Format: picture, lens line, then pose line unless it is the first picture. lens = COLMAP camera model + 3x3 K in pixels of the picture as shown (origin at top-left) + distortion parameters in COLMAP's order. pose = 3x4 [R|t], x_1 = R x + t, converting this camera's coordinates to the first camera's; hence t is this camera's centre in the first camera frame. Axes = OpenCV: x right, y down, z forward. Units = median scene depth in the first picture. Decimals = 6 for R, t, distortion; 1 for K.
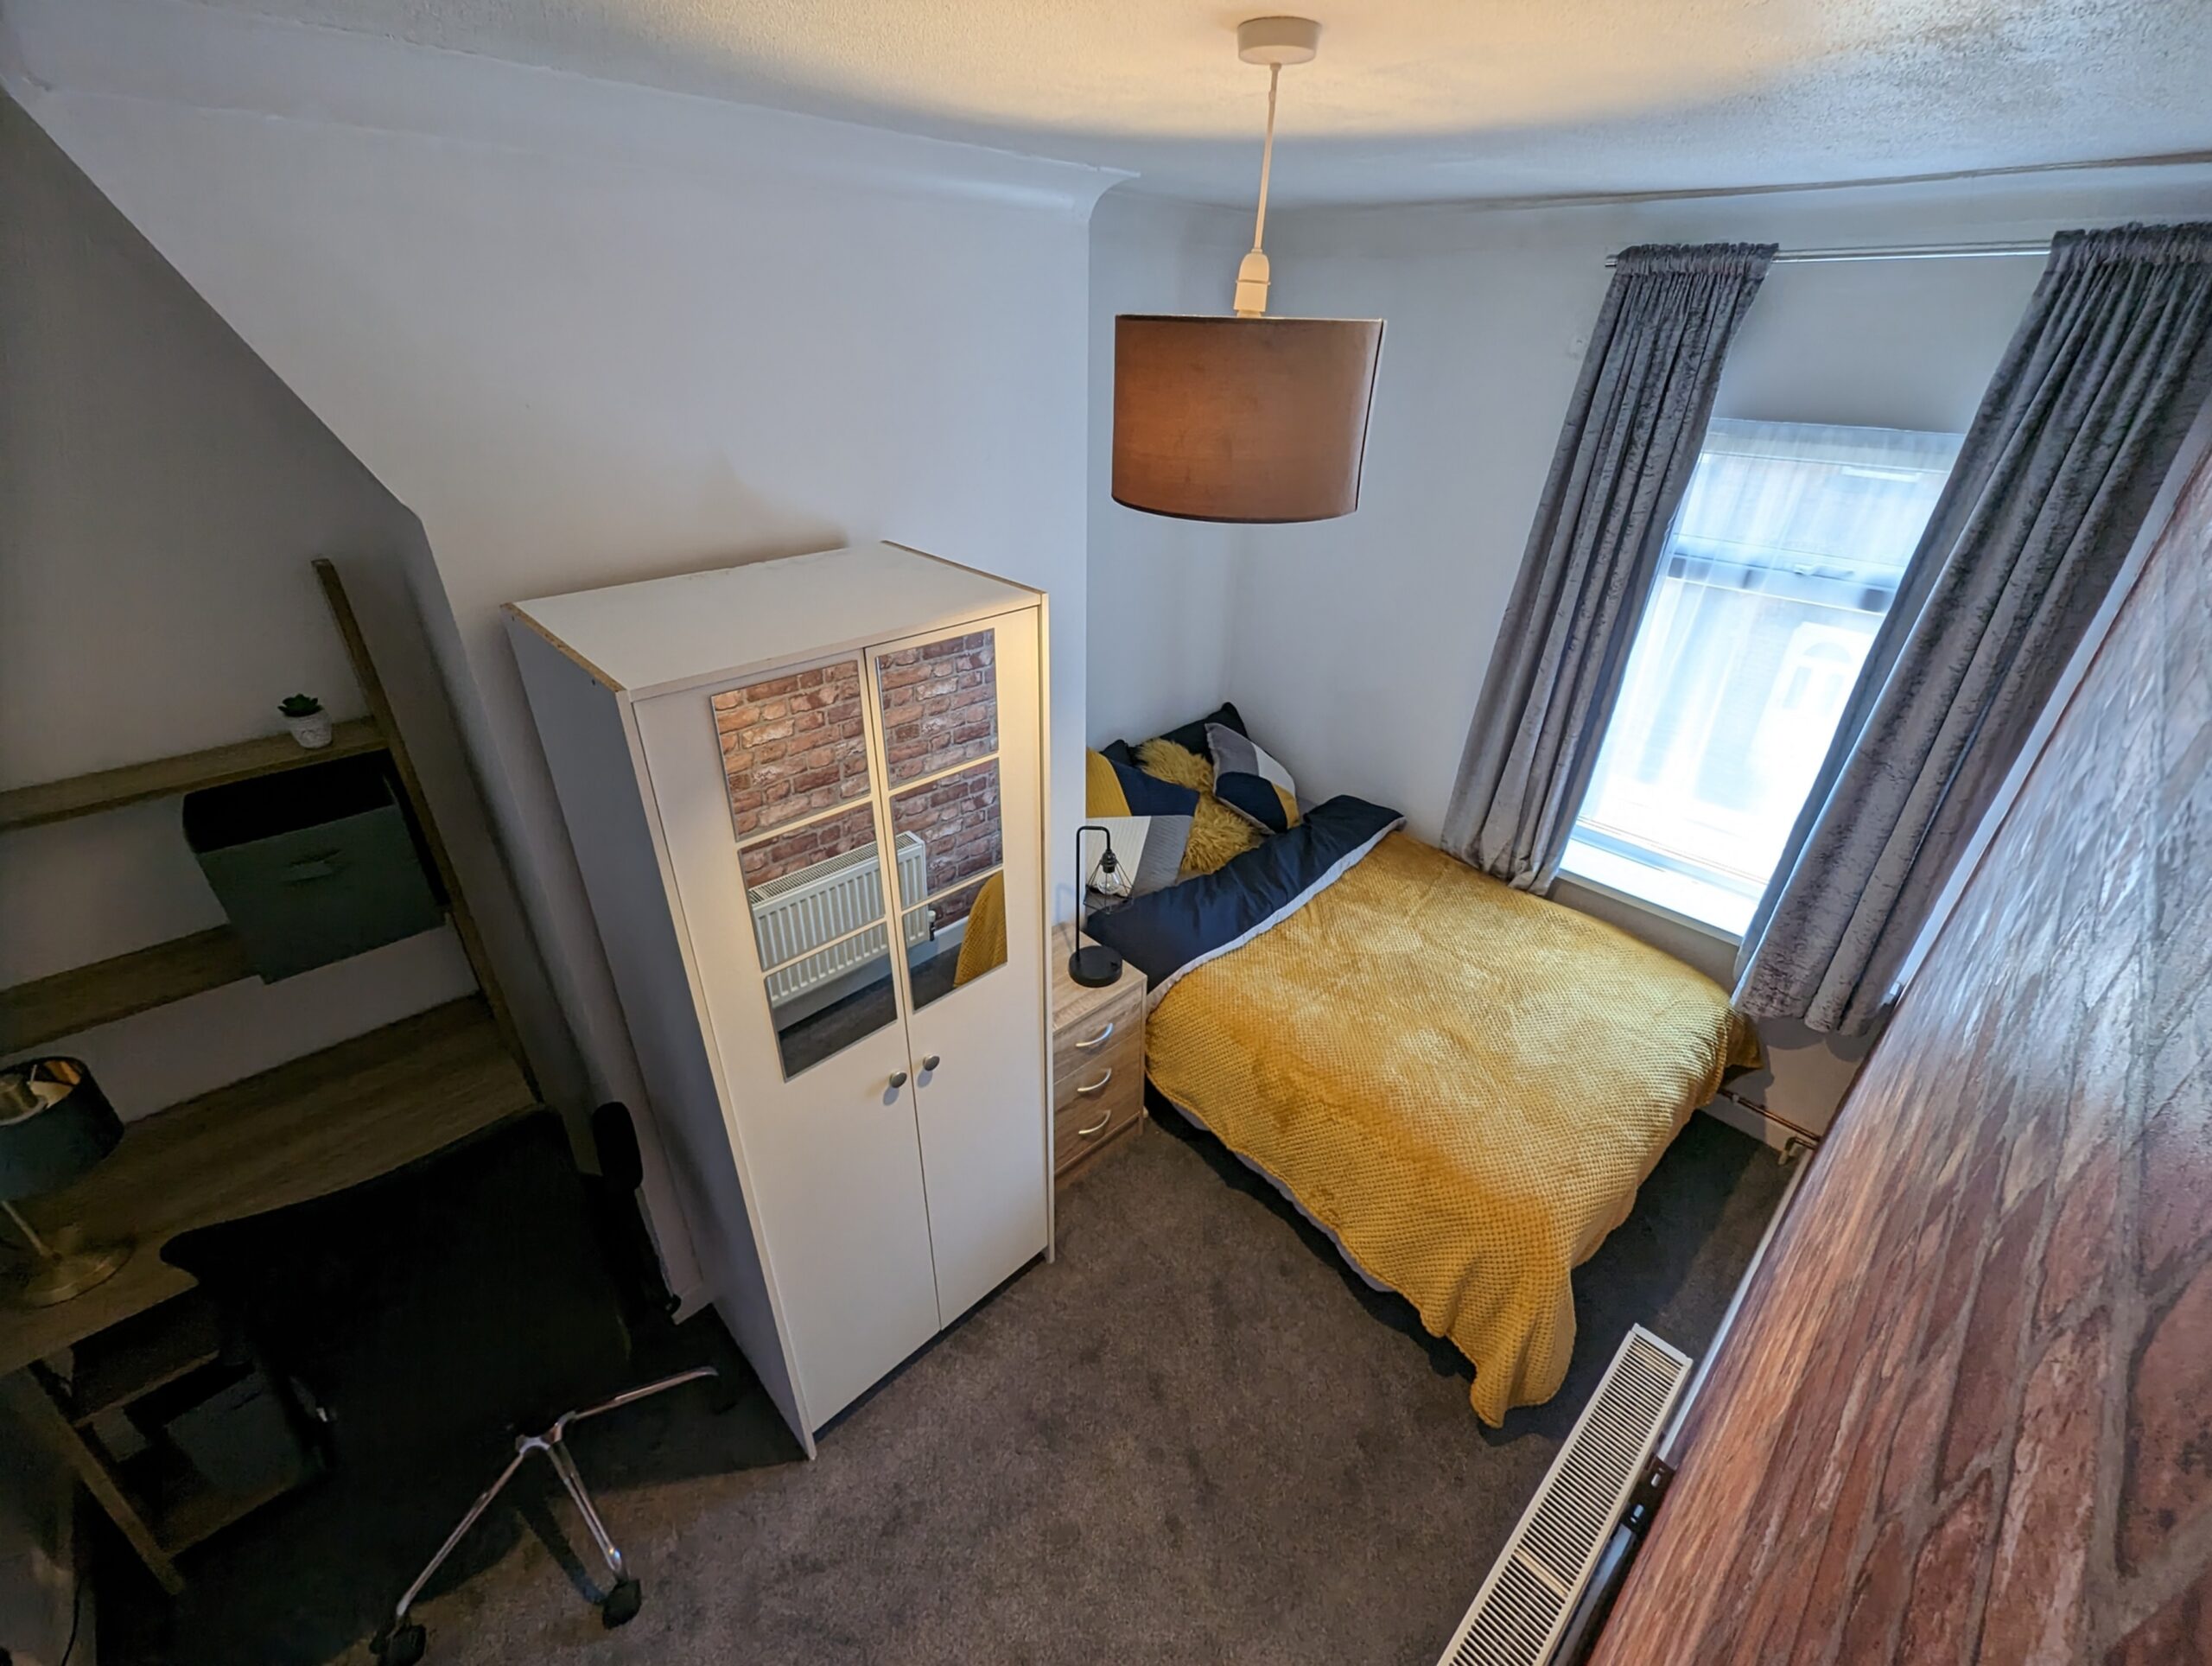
lens RADIAL K [[921.3, 0, 1099.9], [0, 921.3, 823.4], [0, 0, 1]] dist [-0.002932, 0.000166]
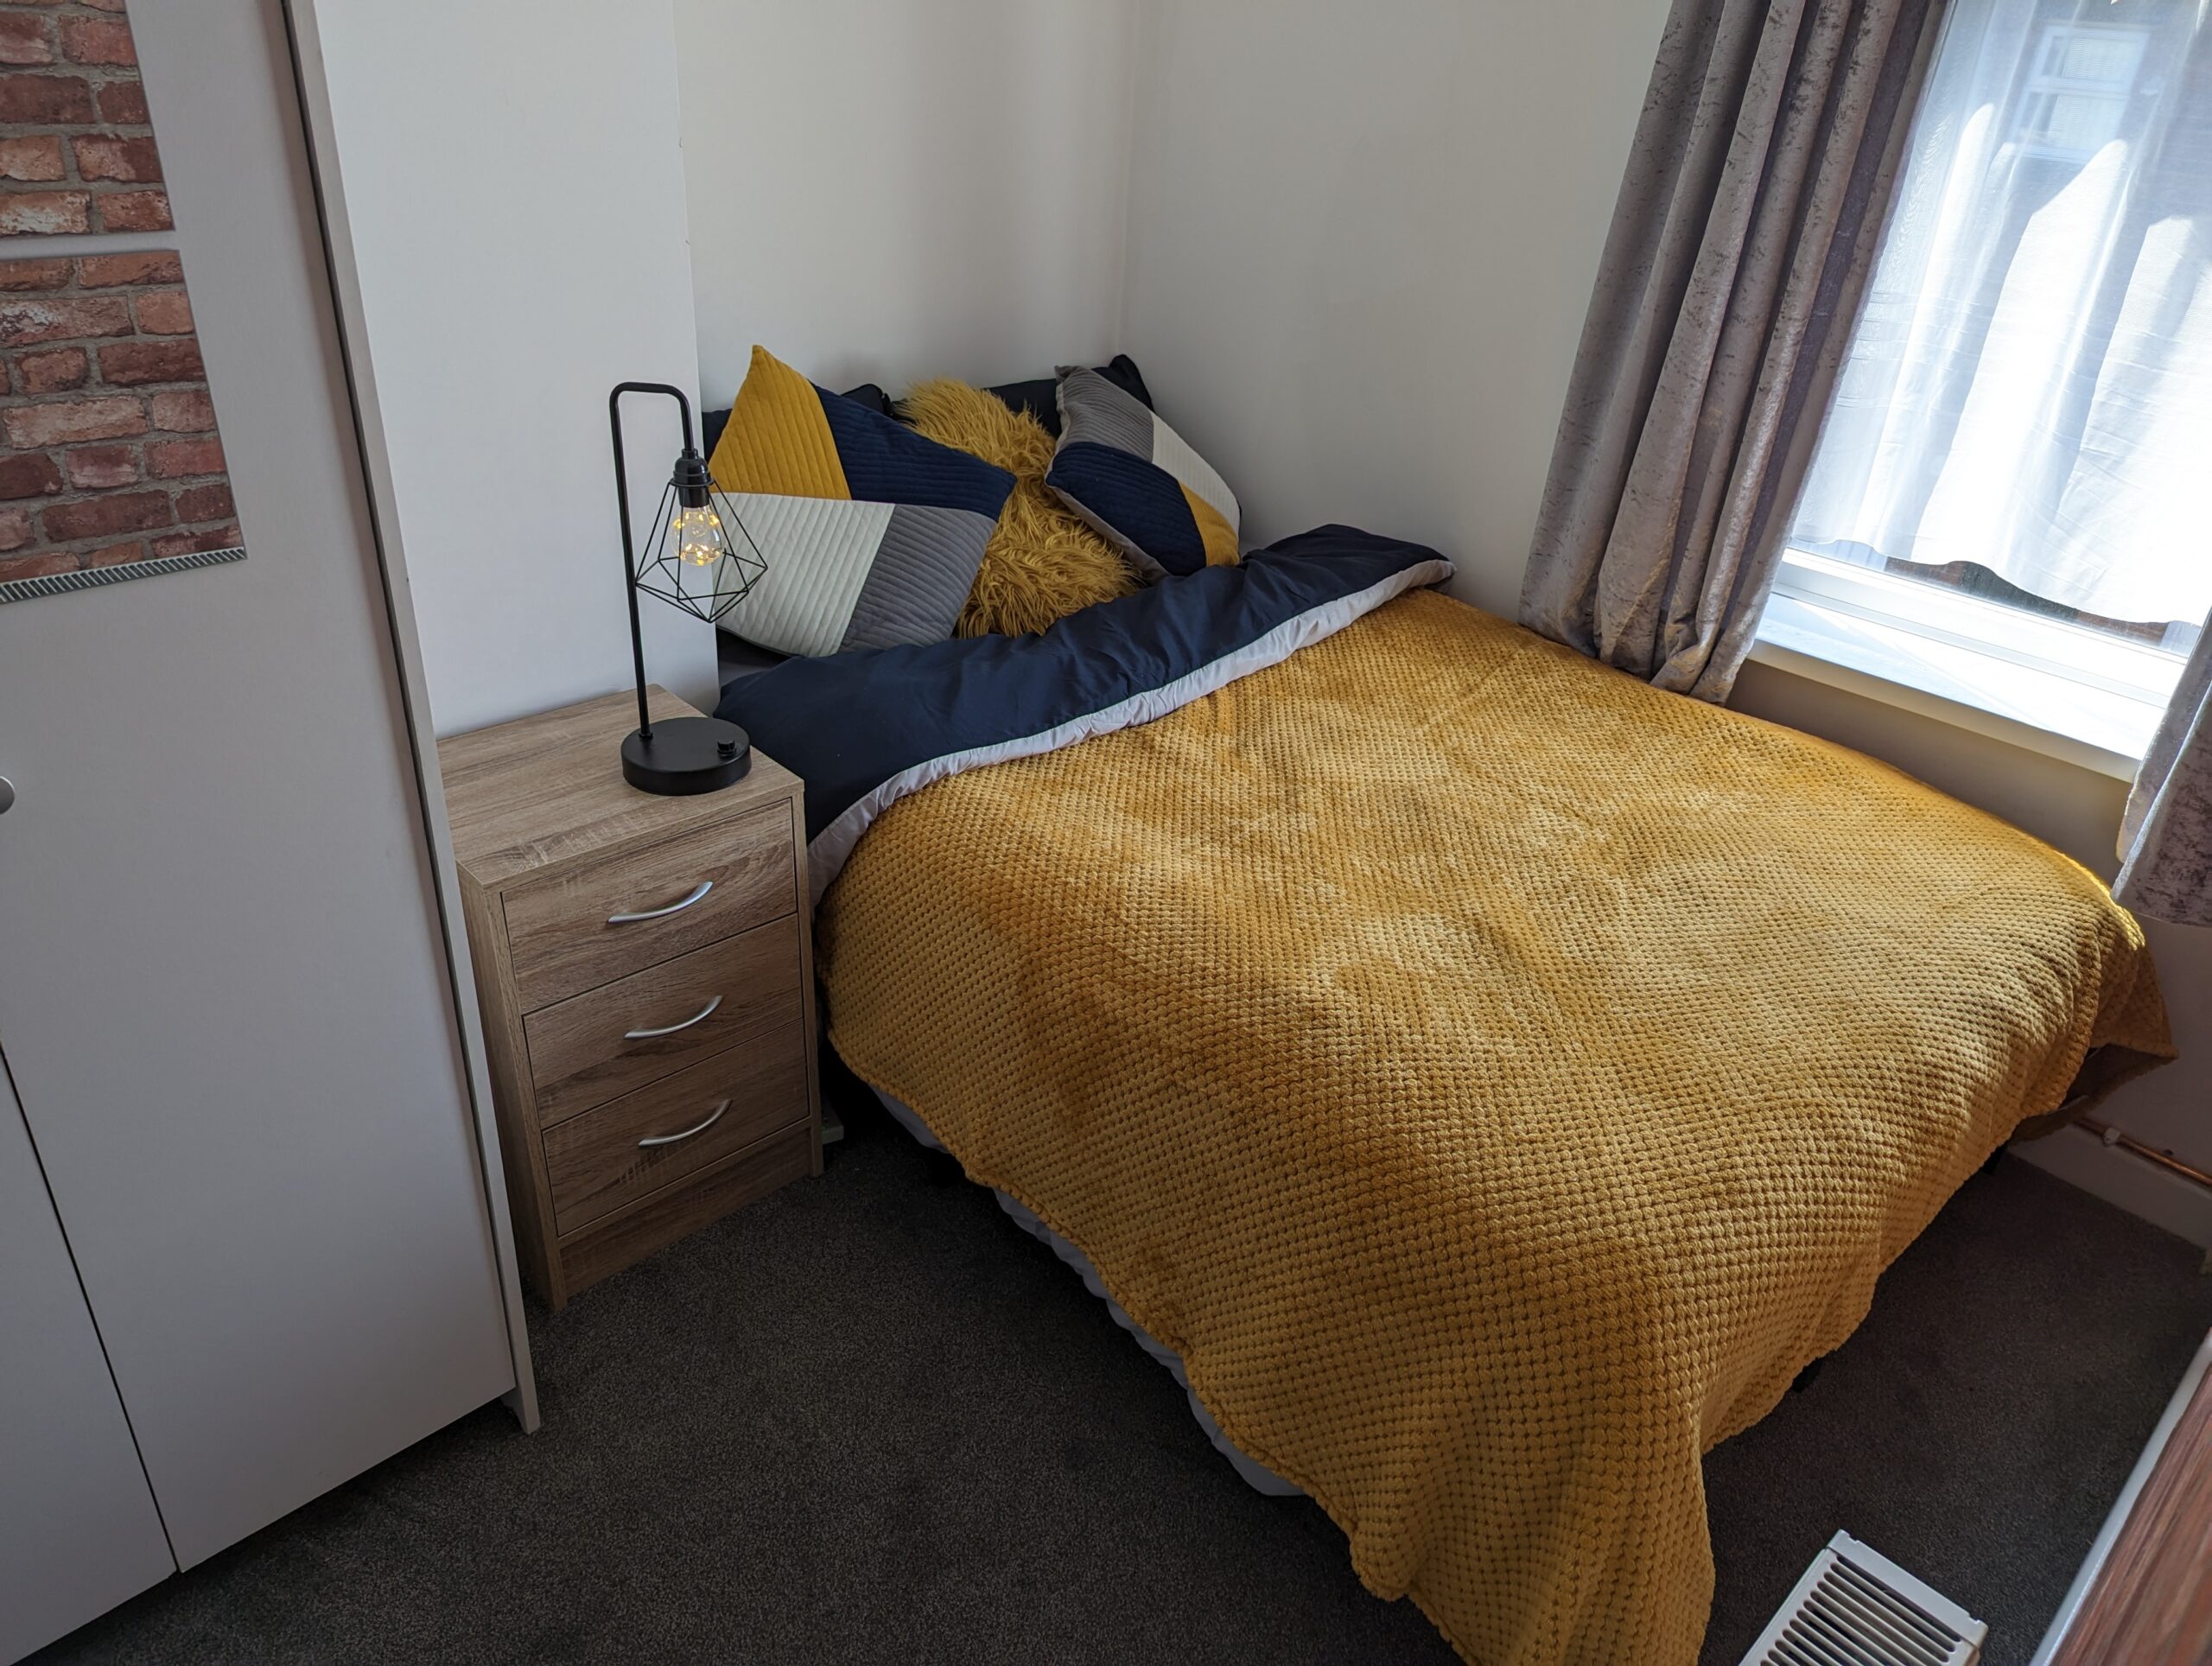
lens RADIAL K [[1548.8, 0, 1123.5], [0, 1548.8, 827.8], [0, 0, 1]] dist [0.058226, -0.050653]
pose [[0.998363, 0.037967, 0.042768, 0.157981], [-0.038060, 0.999275, 0.001359, 0.165671], [-0.042685, -0.002984, 0.999084, 0.235414]]
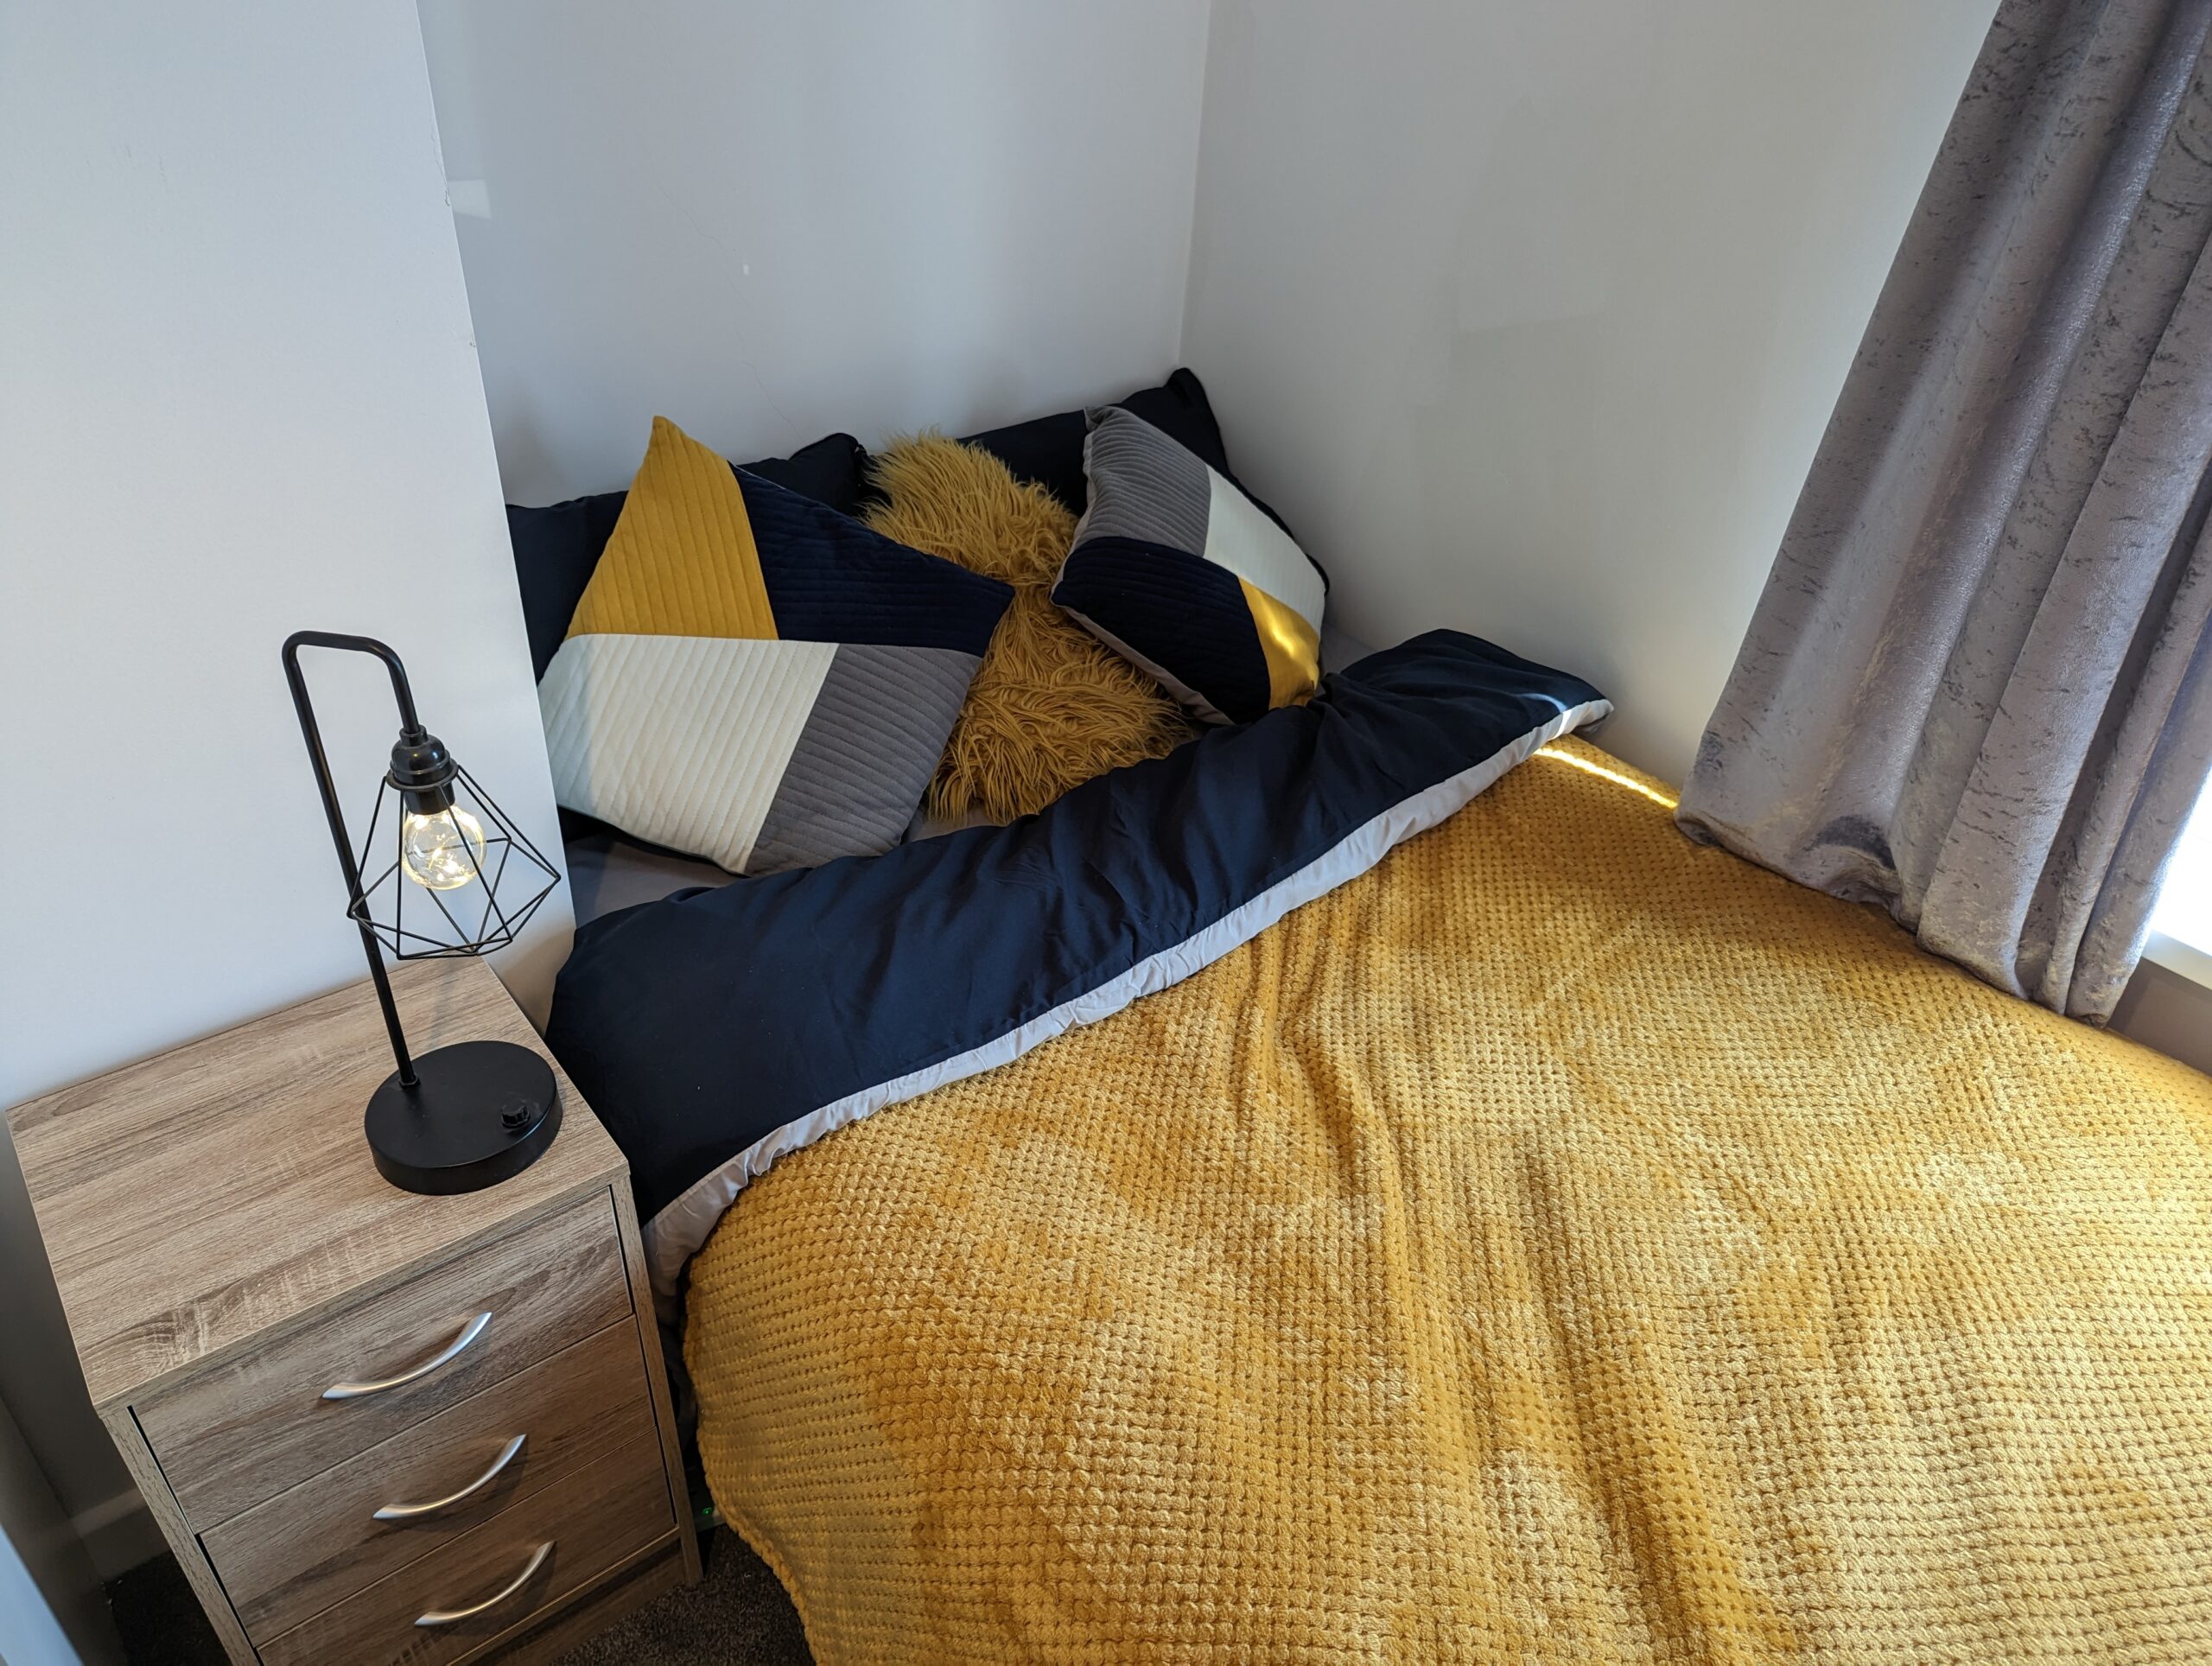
lens RADIAL K [[1548.8, 0, 1087.1], [0, 1548.8, 855.6], [0, 0, 1]] dist [0.058226, -0.050653]
pose [[0.996227, 0.075868, -0.042131, 0.195944], [-0.071125, 0.991978, 0.104504, 0.003681], [0.049722, -0.101113, 0.993632, 0.473748]]
